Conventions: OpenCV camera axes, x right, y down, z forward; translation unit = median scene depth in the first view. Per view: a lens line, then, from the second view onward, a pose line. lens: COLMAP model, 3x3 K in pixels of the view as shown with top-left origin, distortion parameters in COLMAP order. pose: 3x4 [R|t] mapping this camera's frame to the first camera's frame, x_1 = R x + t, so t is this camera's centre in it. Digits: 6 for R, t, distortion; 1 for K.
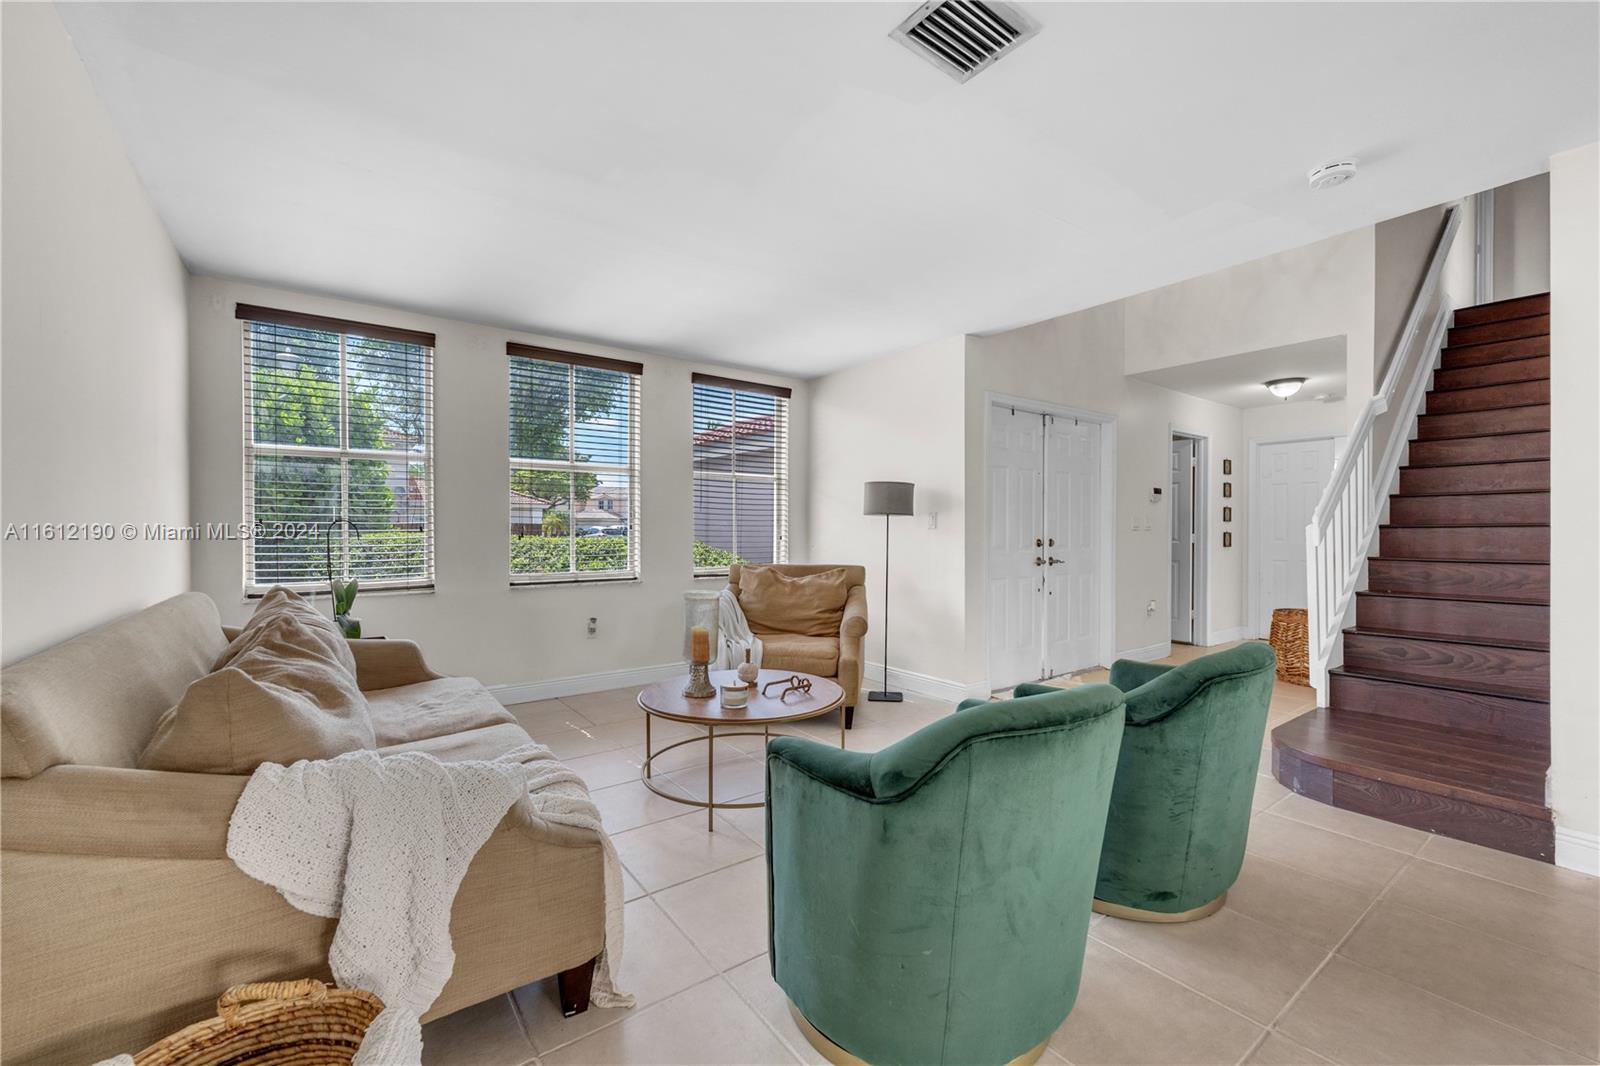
lens RADIAL K [[663.3, 0, 795.4], [0, 663.3, 532.4], [0, 0, 1]] dist [-0.000088, -0.000291]
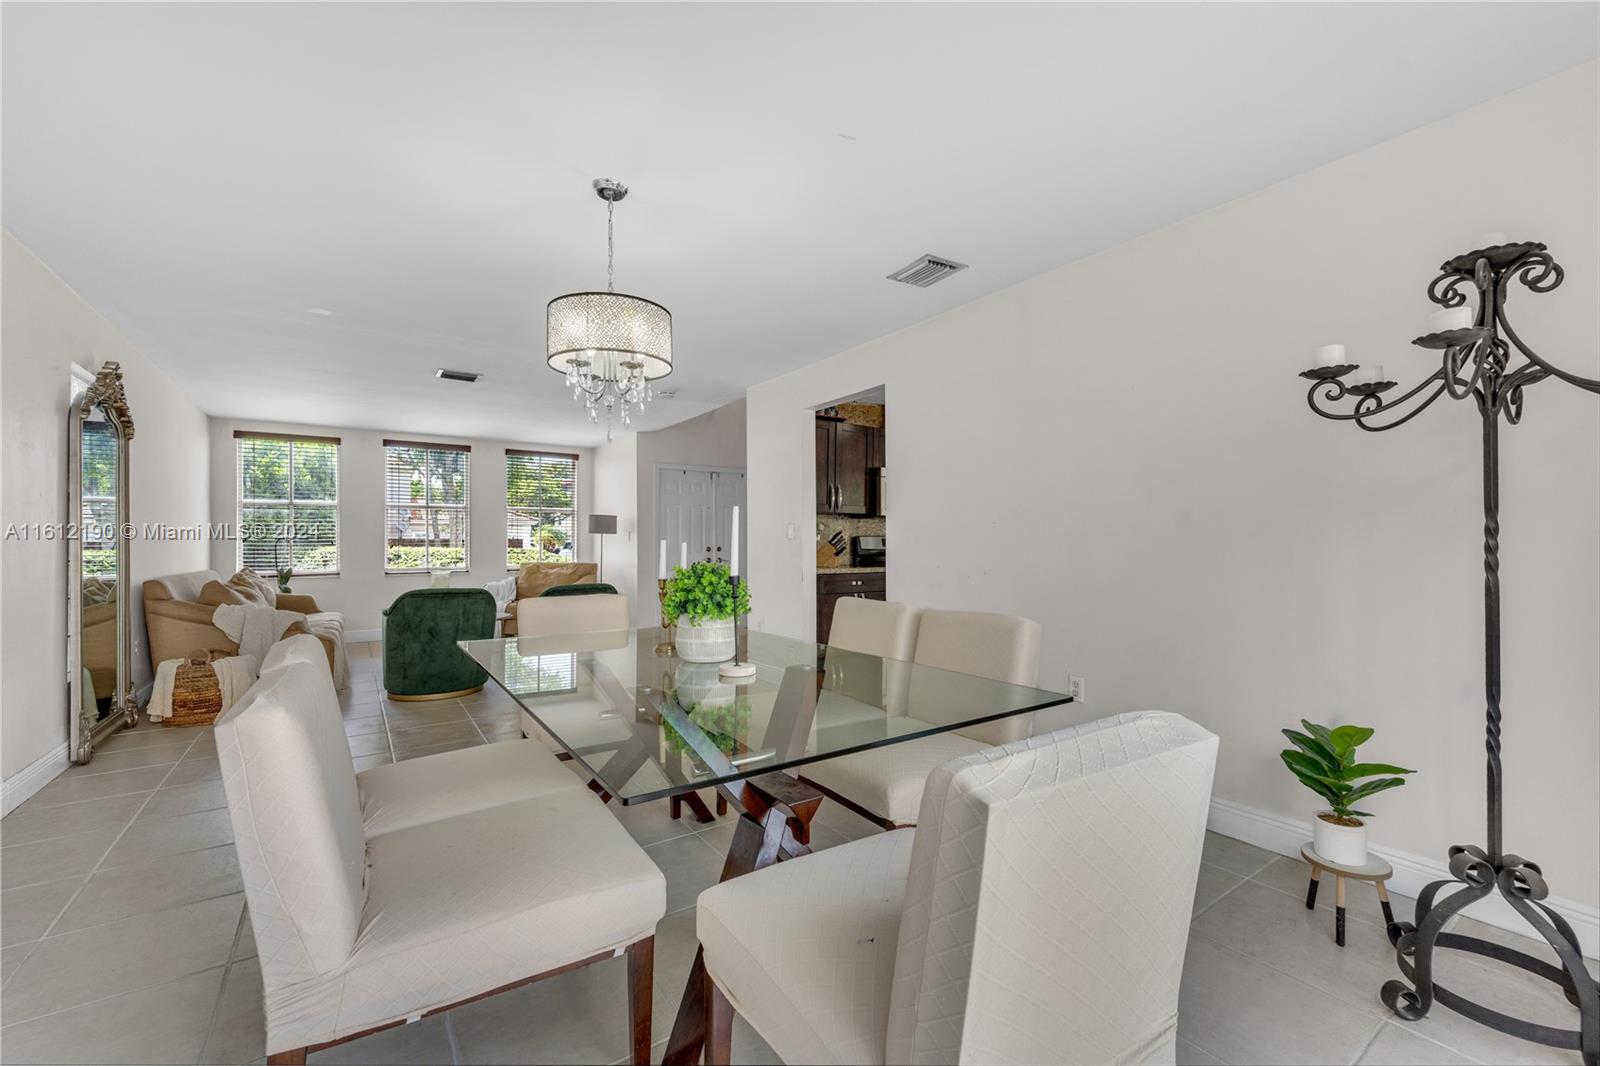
lens RADIAL K [[659.7, 0, 800.0], [0, 659.7, 533.0], [0, 0, 1]] dist [0.000847, -0.000085]
pose [[0.999800, -0.006023, -0.019049, 0.802852], [0.005657, 0.999799, -0.019229, 0.010653], [0.019161, 0.019117, 0.999634, -0.848485]]
